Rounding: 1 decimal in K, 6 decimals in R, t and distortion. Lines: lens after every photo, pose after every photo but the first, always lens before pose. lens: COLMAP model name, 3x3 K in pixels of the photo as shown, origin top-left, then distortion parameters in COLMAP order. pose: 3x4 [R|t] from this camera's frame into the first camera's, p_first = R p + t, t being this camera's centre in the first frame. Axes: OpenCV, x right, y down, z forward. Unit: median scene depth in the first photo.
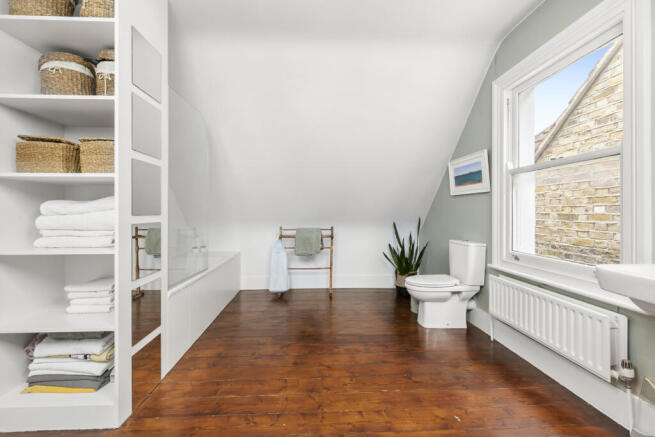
lens RADIAL K [[303.5, 0, 326.5], [0, 303.5, 212.9], [0, 0, 1]] dist [-0.001557, -0.000668]
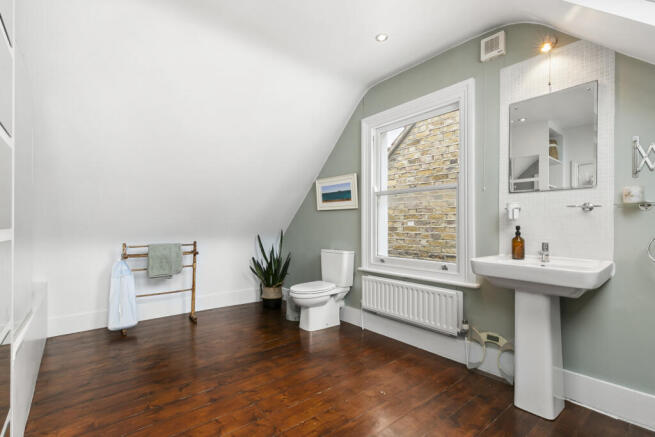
lens RADIAL K [[309.7, 0, 331.5], [0, 309.7, 223.1], [0, 0, 1]] dist [0.003418, -0.000267]
pose [[0.793870, 0.007047, 0.608047, -0.283258], [-0.001767, 0.999955, -0.009282, 0.000917], [-0.608085, 0.006295, 0.793847, 0.069799]]
